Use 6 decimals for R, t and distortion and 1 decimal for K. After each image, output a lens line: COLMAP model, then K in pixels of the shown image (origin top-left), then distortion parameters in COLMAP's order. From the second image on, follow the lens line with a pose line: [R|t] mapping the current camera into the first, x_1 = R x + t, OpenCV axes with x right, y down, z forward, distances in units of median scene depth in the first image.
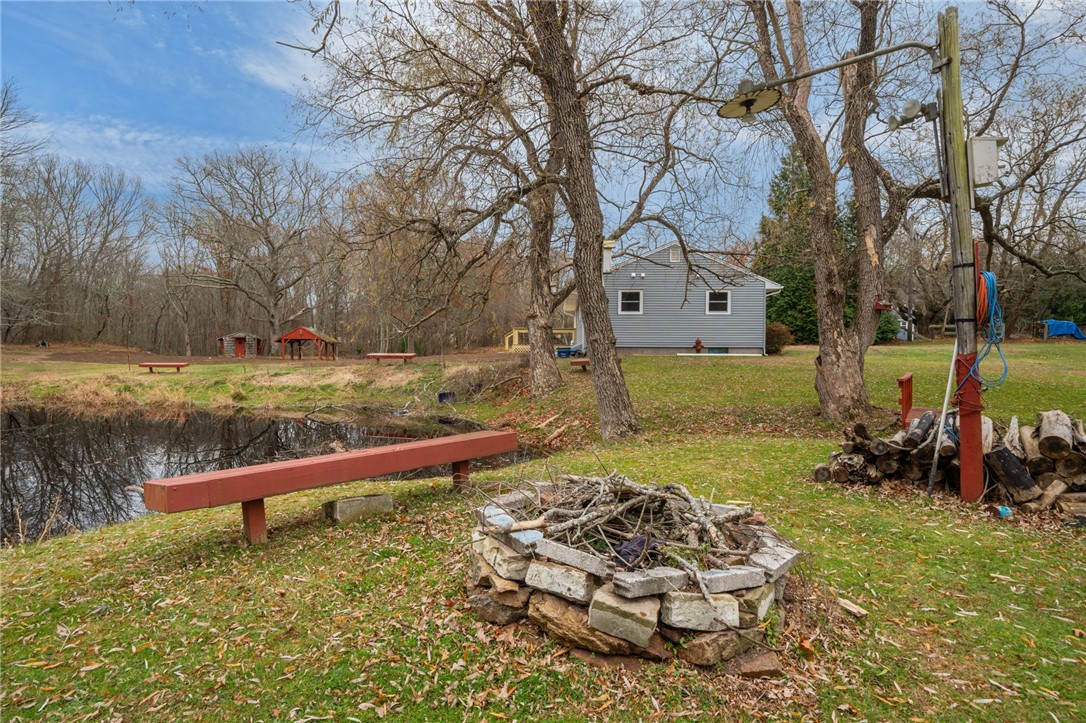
lens RADIAL K [[600.7, 0, 545.1], [0, 600.7, 361.5], [0, 0, 1]] dist [0.003316, 0.002065]
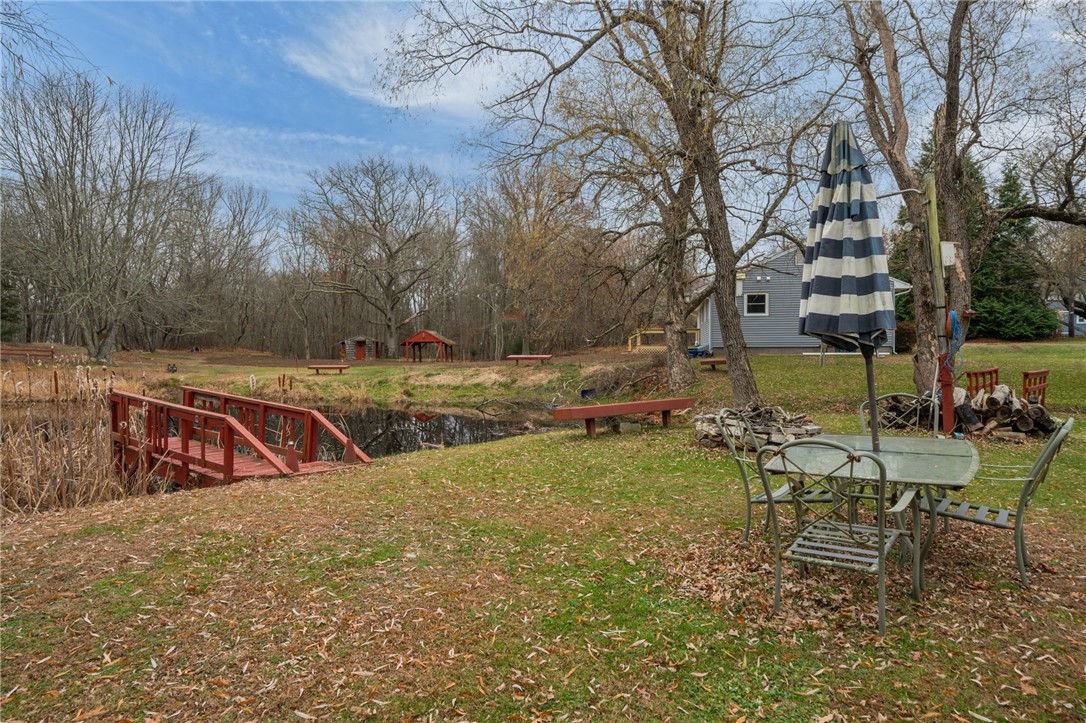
lens RADIAL K [[666.9, 0, 539.2], [0, 666.9, 362.2], [0, 0, 1]] dist [0.002296, 0.000125]
pose [[0.984998, -0.006955, -0.172427, -0.031789], [0.006795, 0.999976, -0.001516, 0.001344], [0.172434, 0.000322, 0.985021, -0.218512]]
